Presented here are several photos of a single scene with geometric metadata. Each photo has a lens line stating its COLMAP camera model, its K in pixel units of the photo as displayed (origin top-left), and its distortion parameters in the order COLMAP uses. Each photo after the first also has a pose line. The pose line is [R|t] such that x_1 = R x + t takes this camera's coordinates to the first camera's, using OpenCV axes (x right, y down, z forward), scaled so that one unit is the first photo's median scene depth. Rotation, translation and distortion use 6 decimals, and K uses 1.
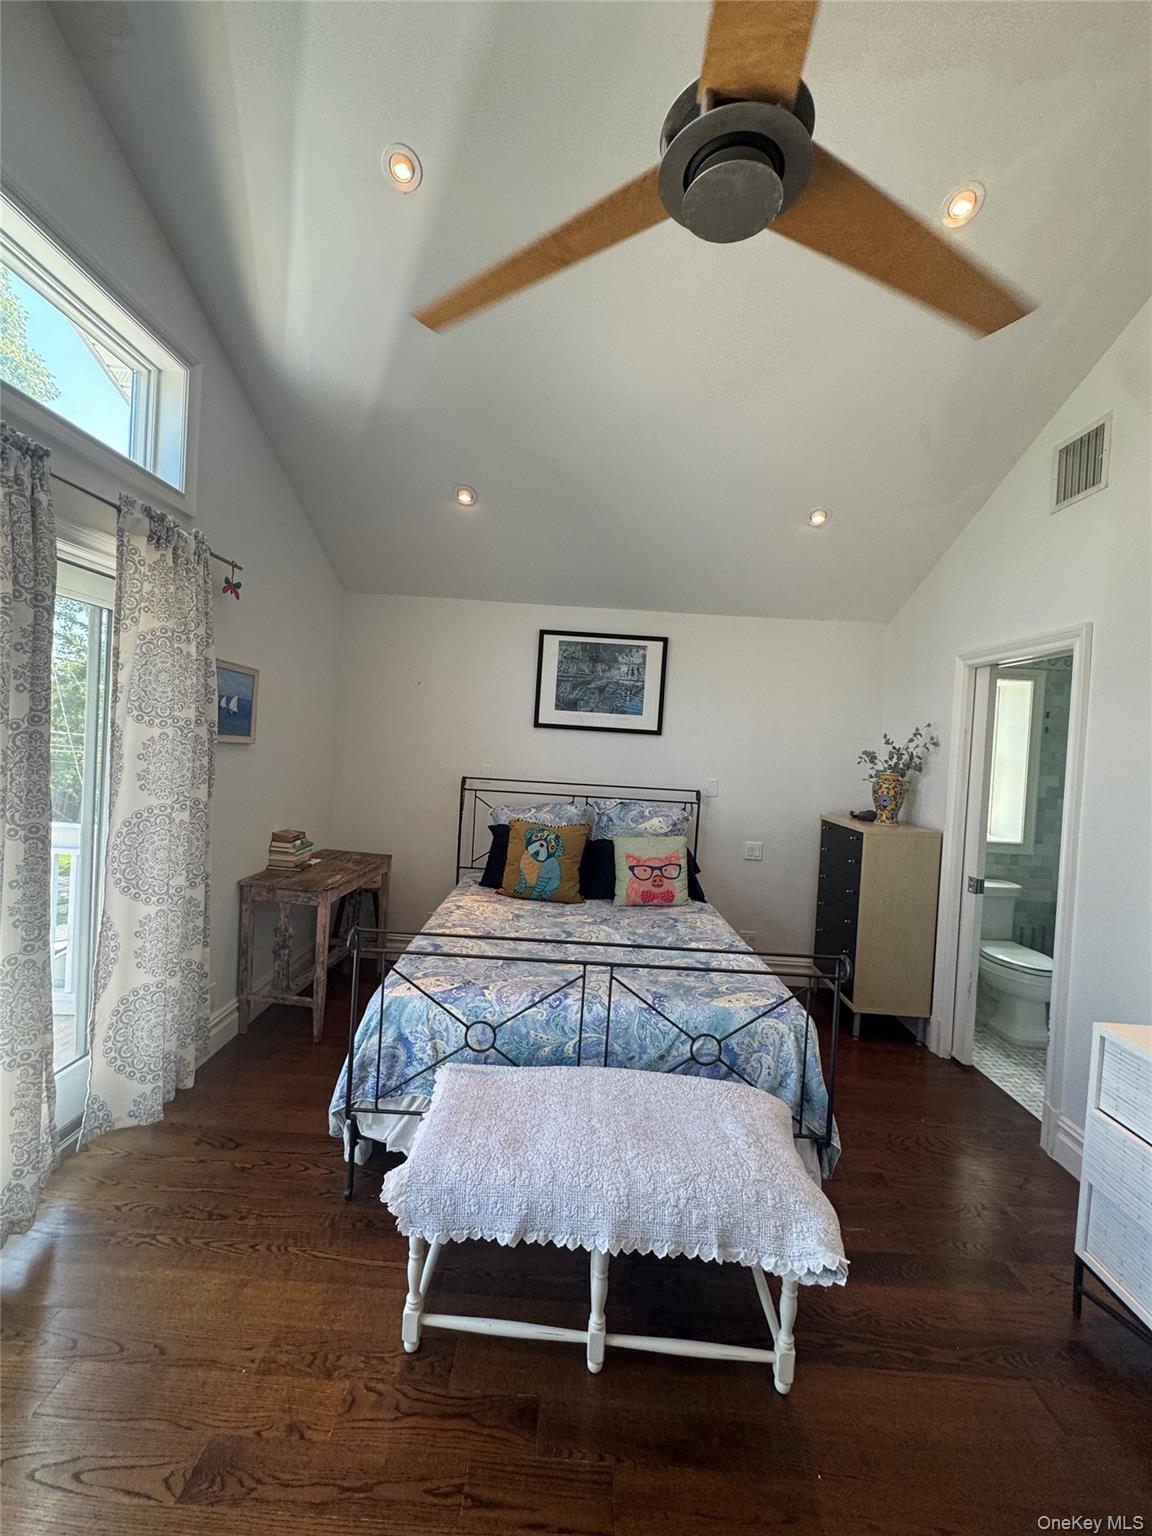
lens RADIAL K [[633.2, 0, 580.5], [0, 633.2, 745.4], [0, 0, 1]] dist [-0.000548, 0.000234]
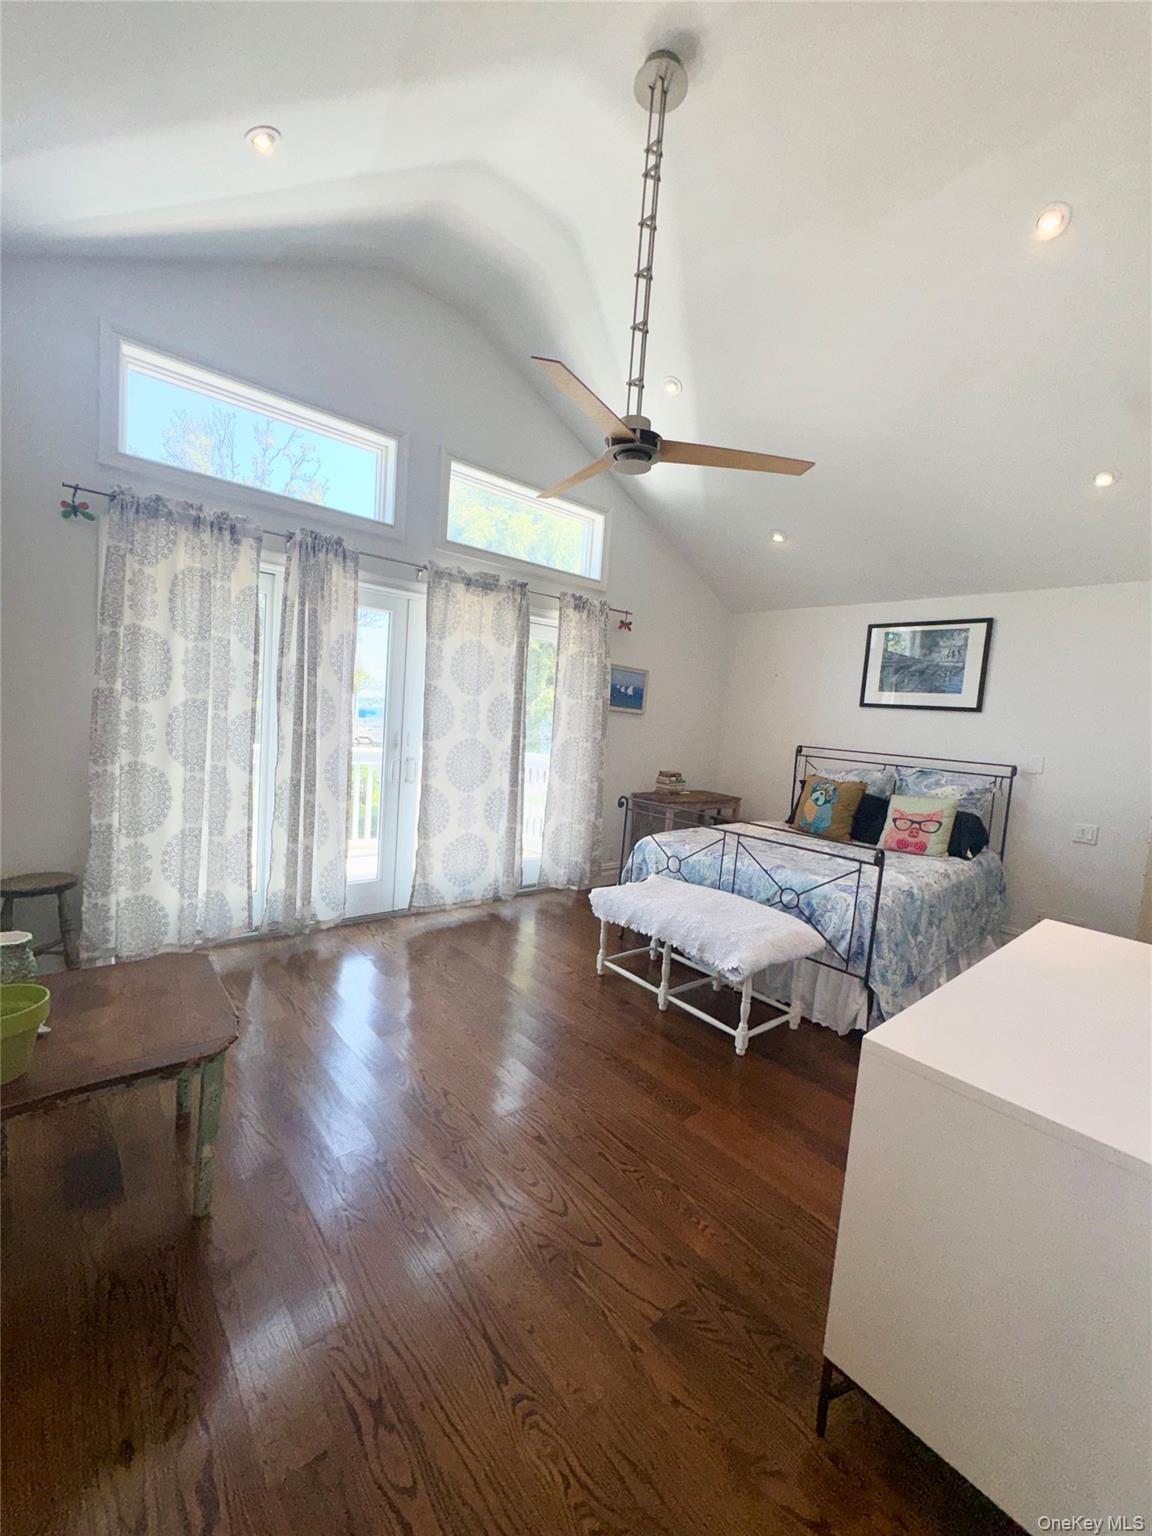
lens RADIAL K [[633.2, 0, 580.5], [0, 633.2, 745.4], [0, 0, 1]] dist [-0.000548, 0.000234]
pose [[0.665344, 0.027547, -0.746028, 0.581619], [-0.037607, 0.999287, 0.003359, 0.074543], [0.745589, 0.025821, 0.665906, -0.233792]]
